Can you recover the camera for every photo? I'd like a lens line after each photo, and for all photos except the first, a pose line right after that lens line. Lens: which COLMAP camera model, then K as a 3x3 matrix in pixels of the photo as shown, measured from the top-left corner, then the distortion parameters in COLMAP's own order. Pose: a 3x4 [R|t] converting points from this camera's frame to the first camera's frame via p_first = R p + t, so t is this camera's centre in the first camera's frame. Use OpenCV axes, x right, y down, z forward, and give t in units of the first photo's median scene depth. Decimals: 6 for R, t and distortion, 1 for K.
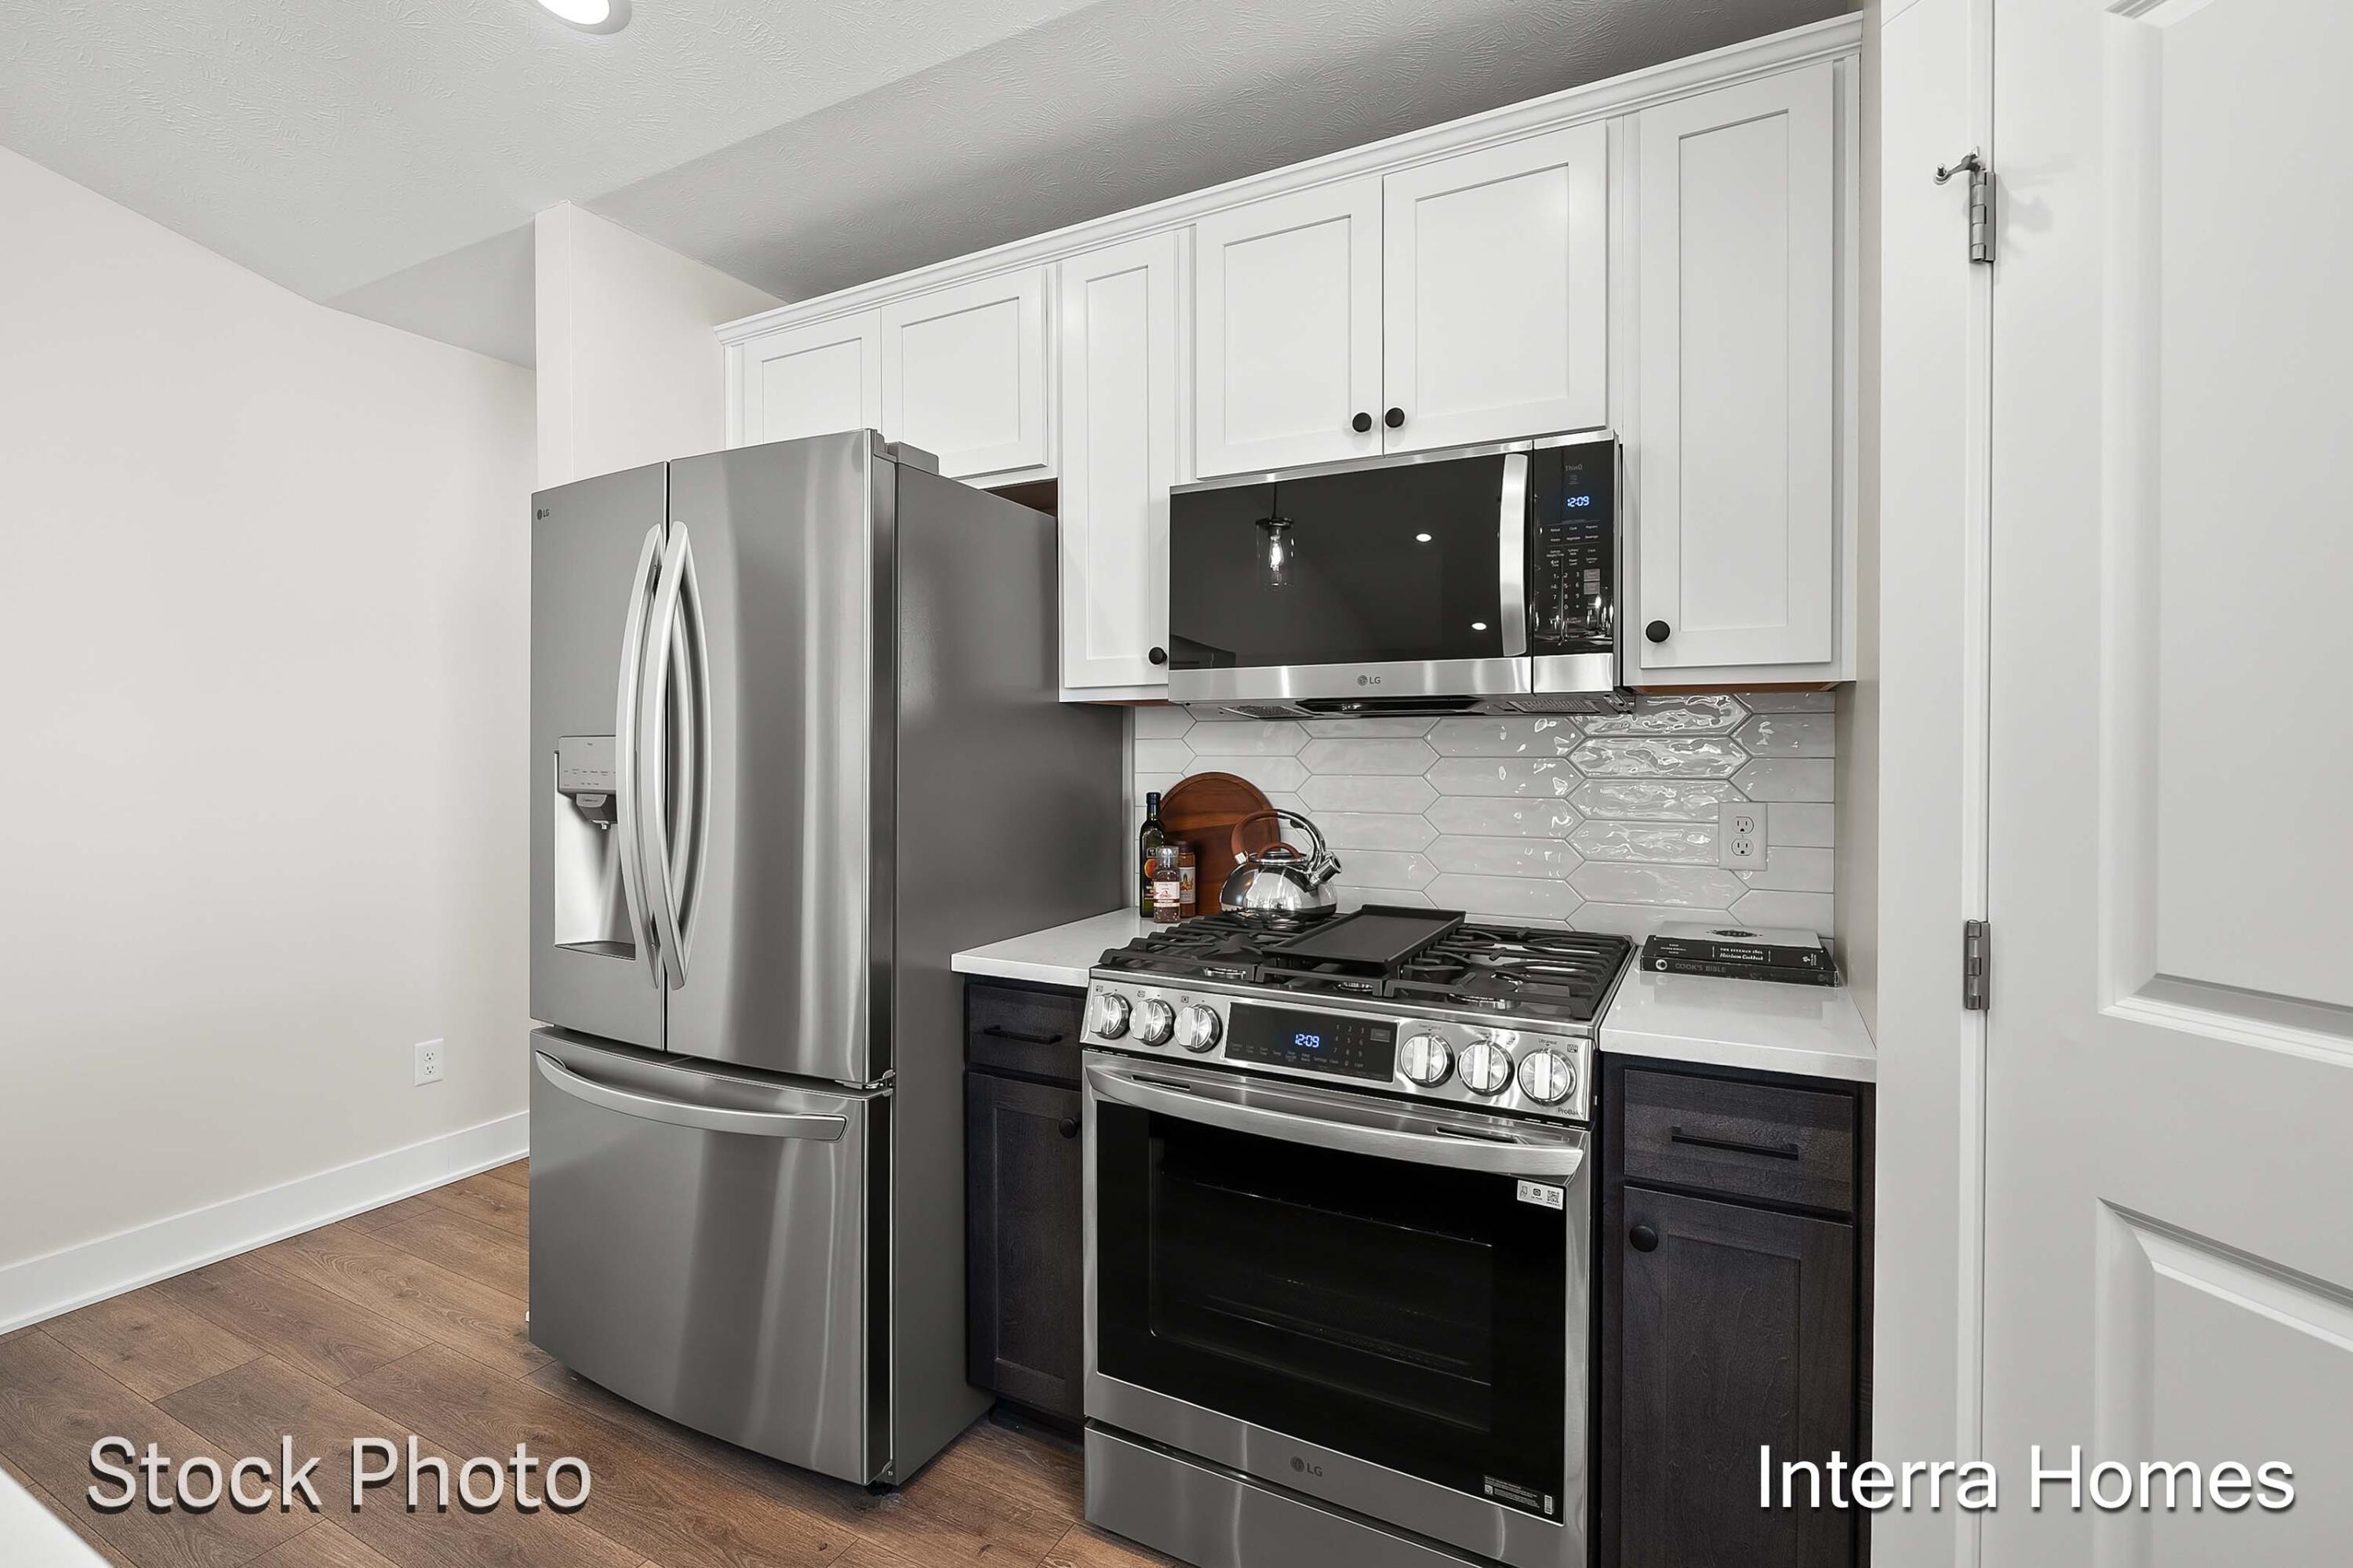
lens RADIAL K [[1074.2, 0, 1163.5], [0, 1074.2, 764.7], [0, 0, 1]] dist [-0.003320, -0.000918]
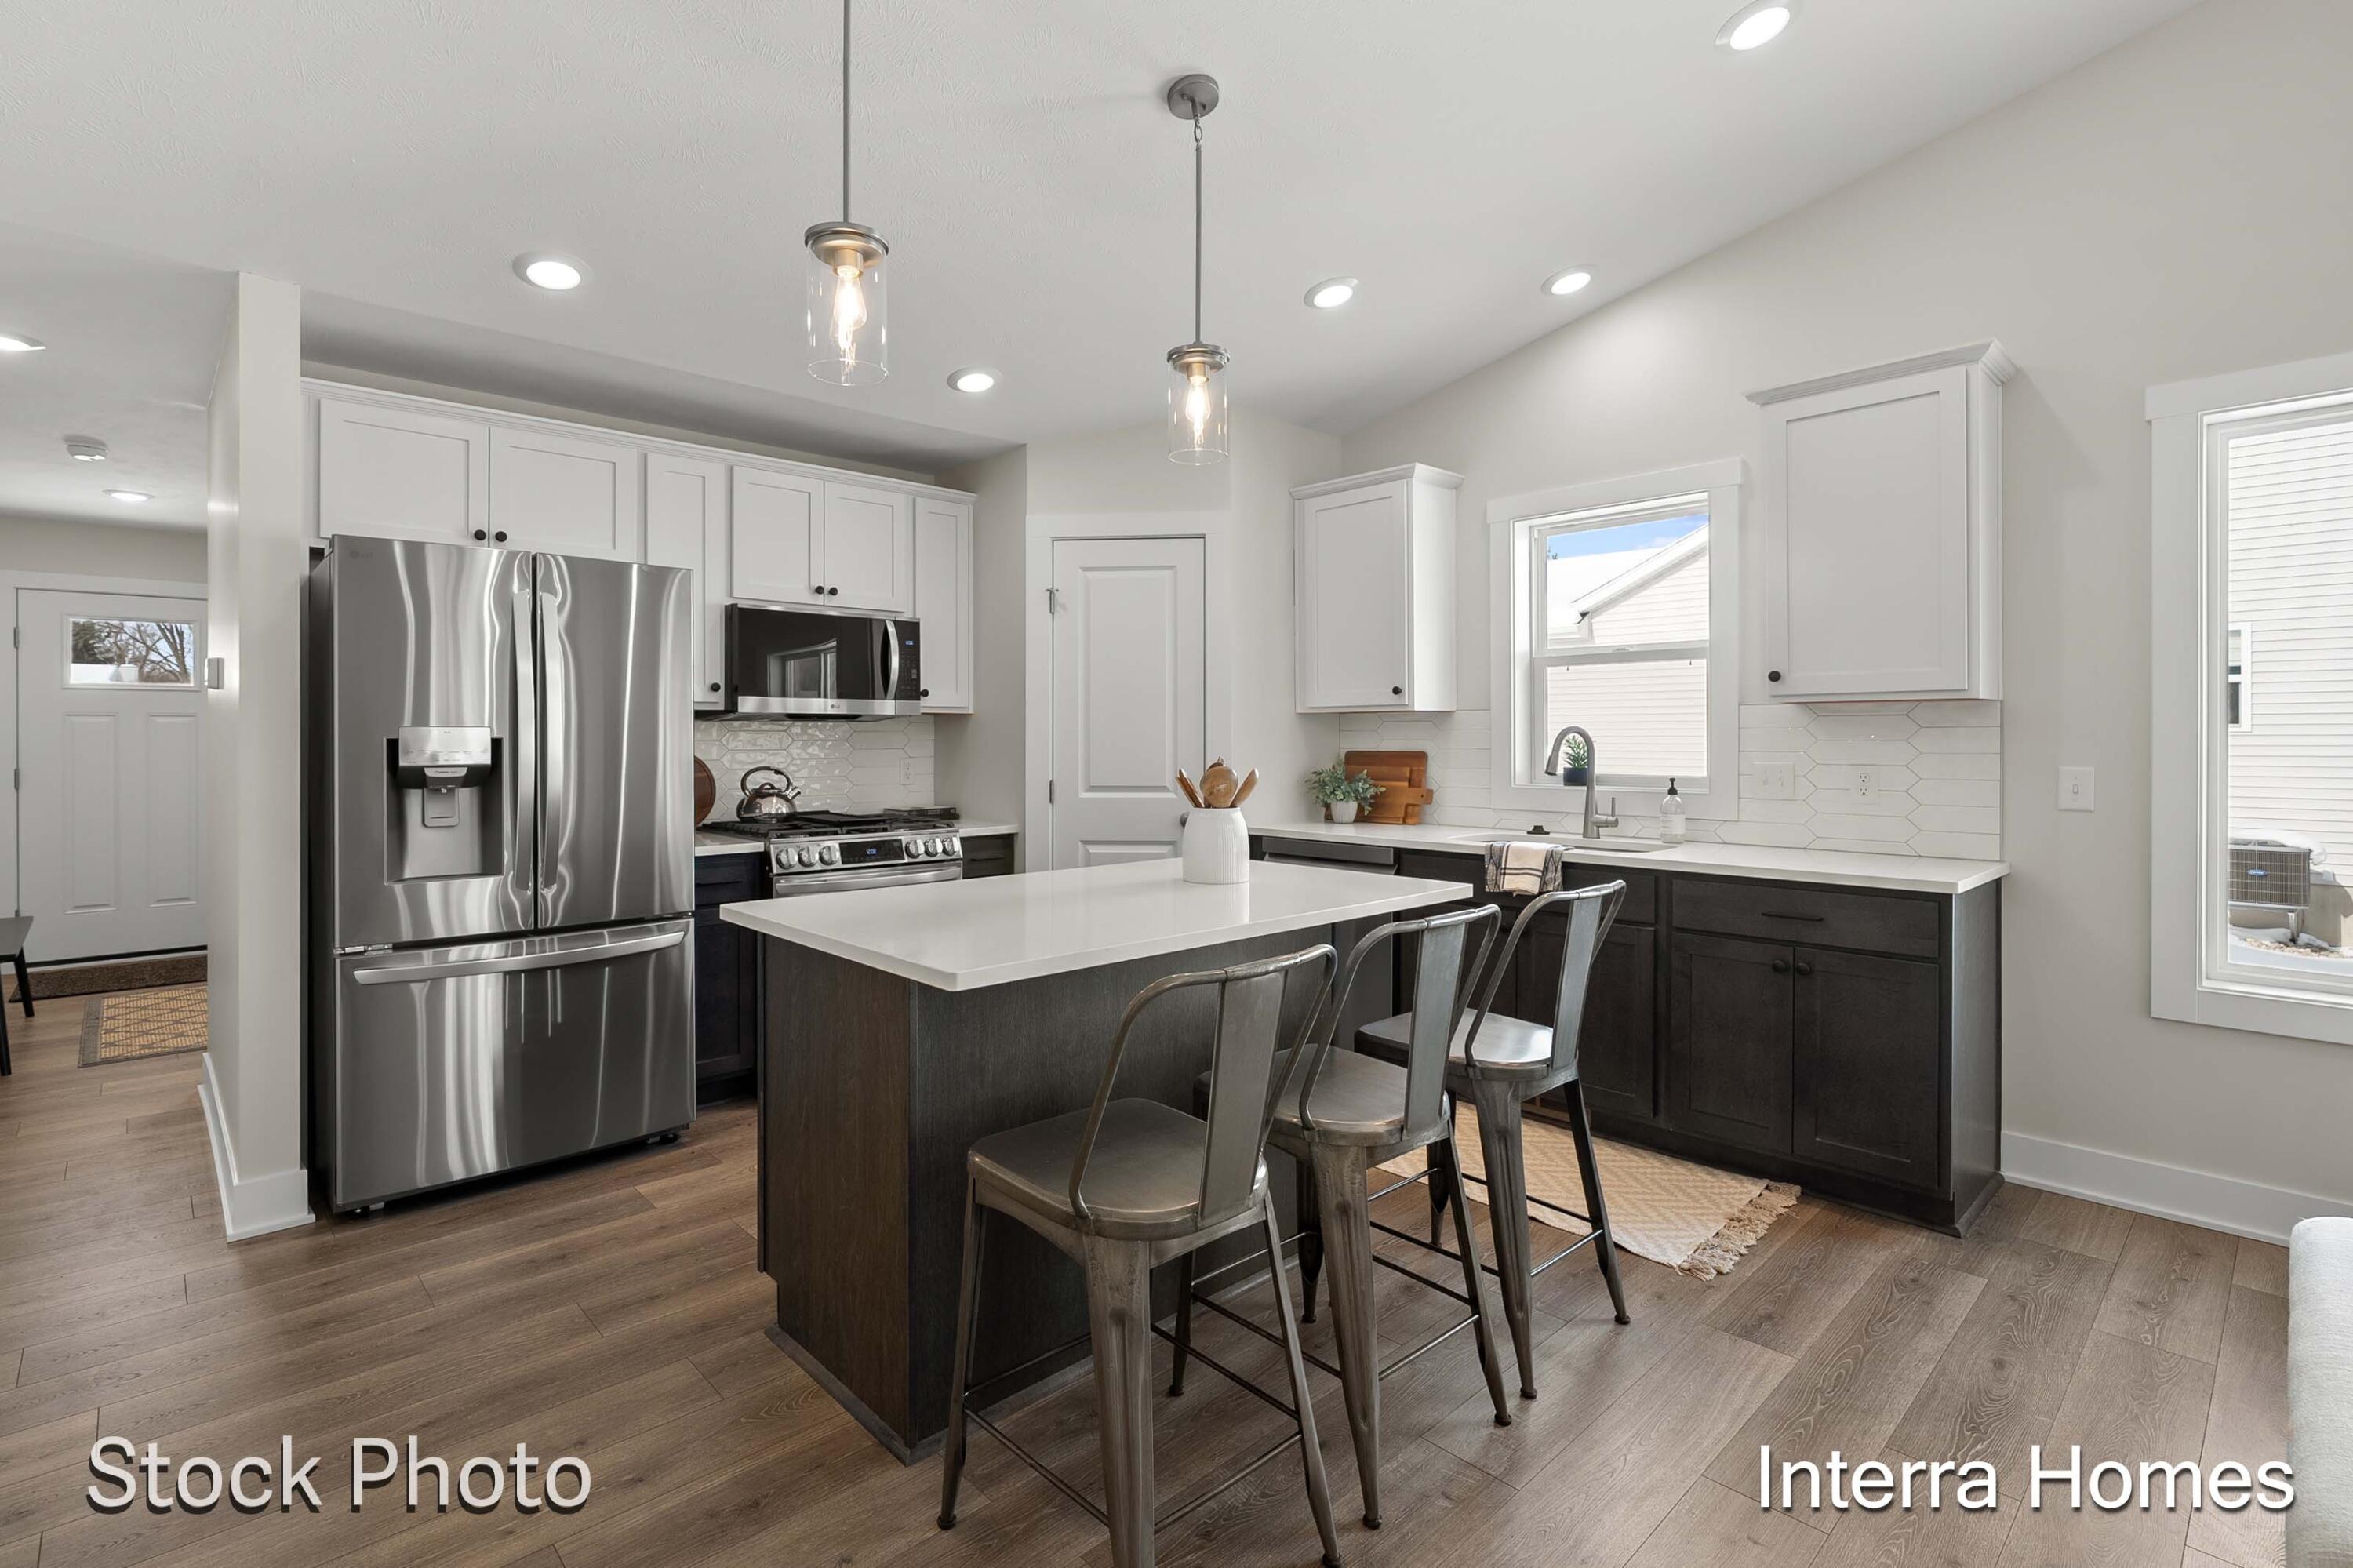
lens RADIAL K [[1074.2, 0, 1182.3], [0, 1074.2, 775.3], [0, 0, 1]] dist [-0.003320, -0.000918]
pose [[0.301023, -0.033521, 0.953028, -1.887346], [0.015057, 0.999424, 0.030397, 0.010520], [-0.953498, 0.005199, 0.301354, -0.425448]]
